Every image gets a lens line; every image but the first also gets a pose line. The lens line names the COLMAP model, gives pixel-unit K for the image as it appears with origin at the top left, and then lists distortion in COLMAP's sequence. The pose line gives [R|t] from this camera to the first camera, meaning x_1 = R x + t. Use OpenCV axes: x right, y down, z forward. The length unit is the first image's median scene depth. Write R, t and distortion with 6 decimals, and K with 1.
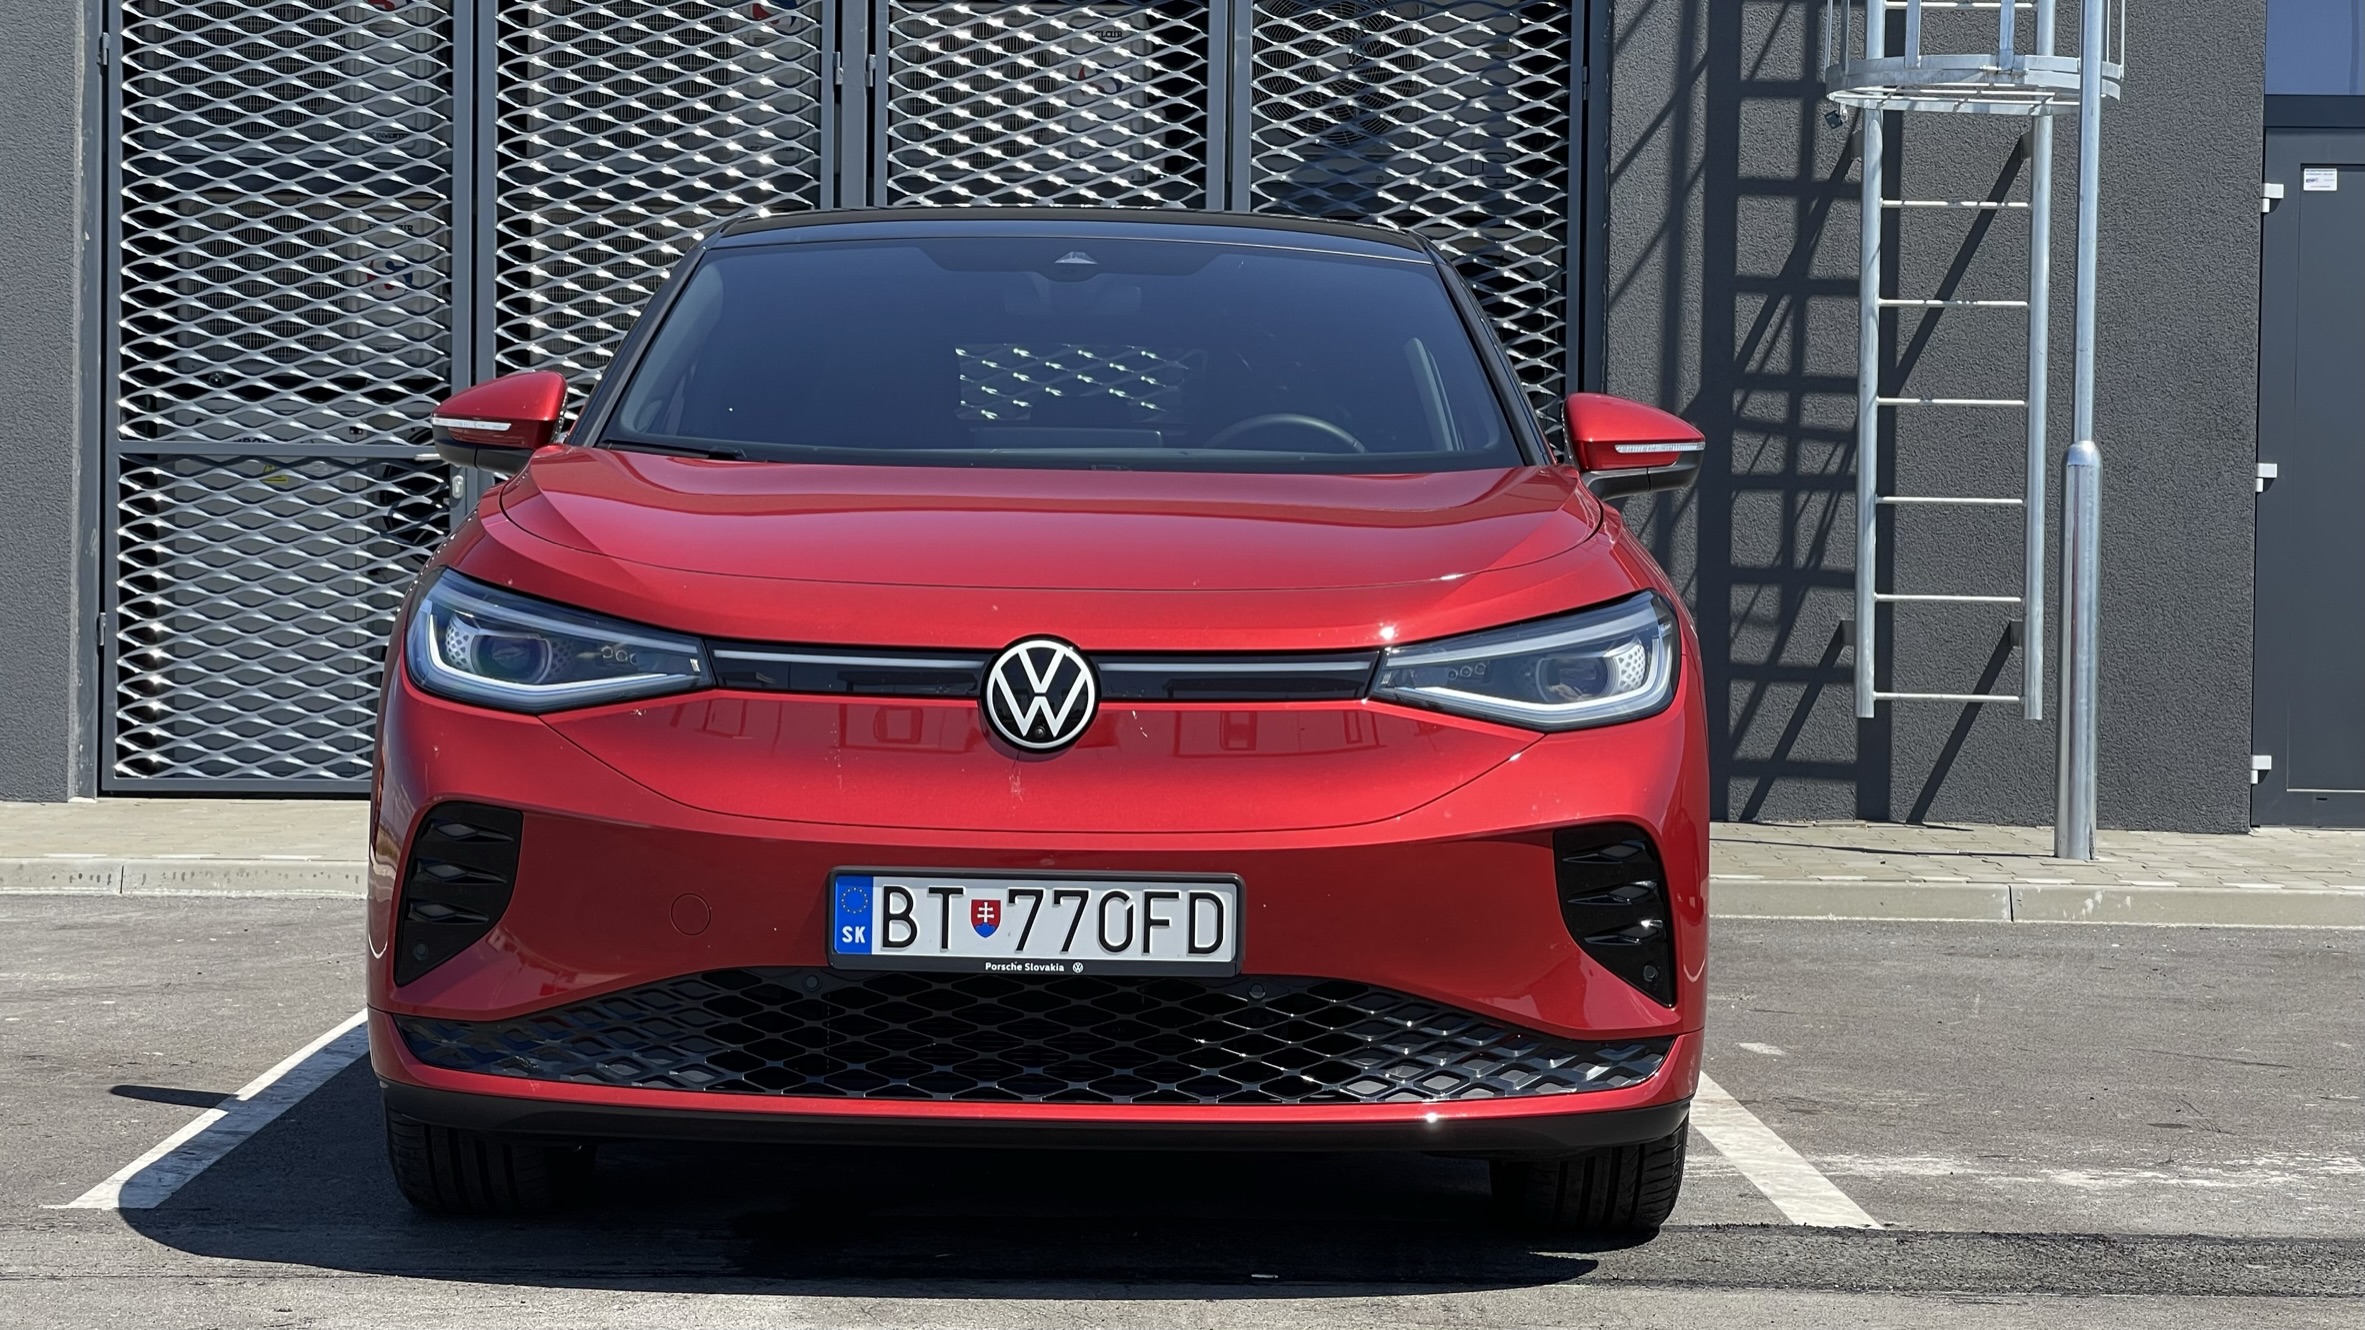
lens RADIAL K [[4454.9, 0, 1189.8], [0, 4454.9, 640.5], [0, 0, 1]] dist [0.235636, 0.000000]
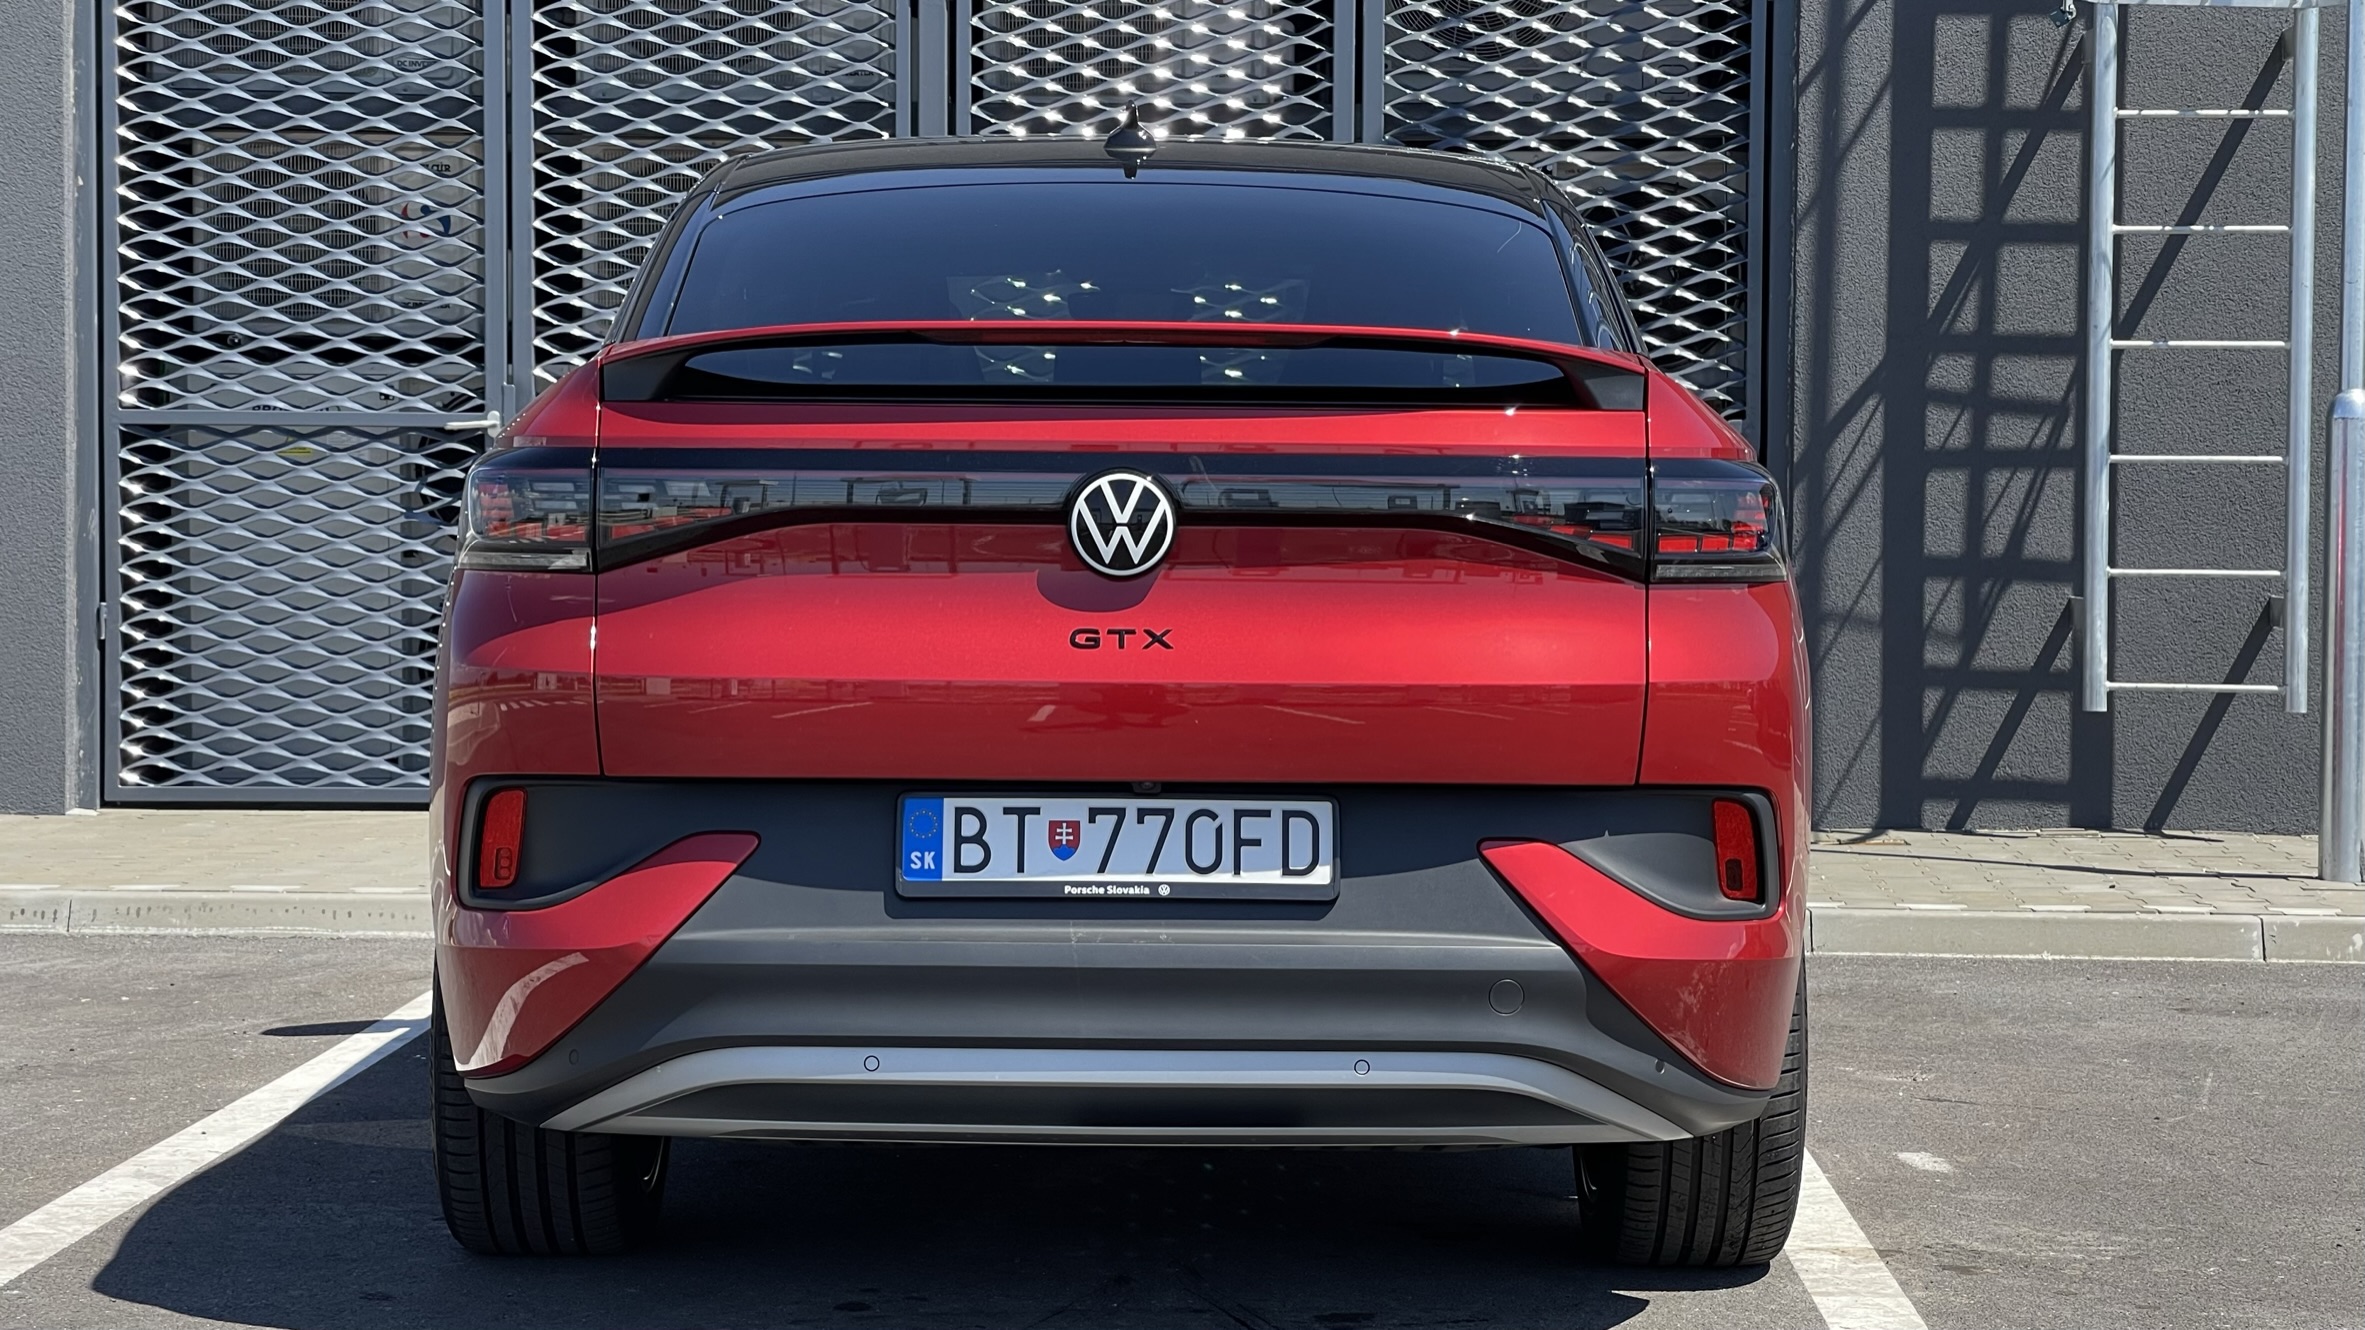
lens RADIAL K [[4454.9, 0, 1175.2], [0, 4454.9, 669.0], [0, 0, 1]] dist [0.235636, 0.000000]
pose [[0.997795, -0.005460, -0.066145, 0.030462], [0.006768, 0.999786, 0.019568, -0.009064], [0.066024, -0.019972, 0.997618, 0.120937]]
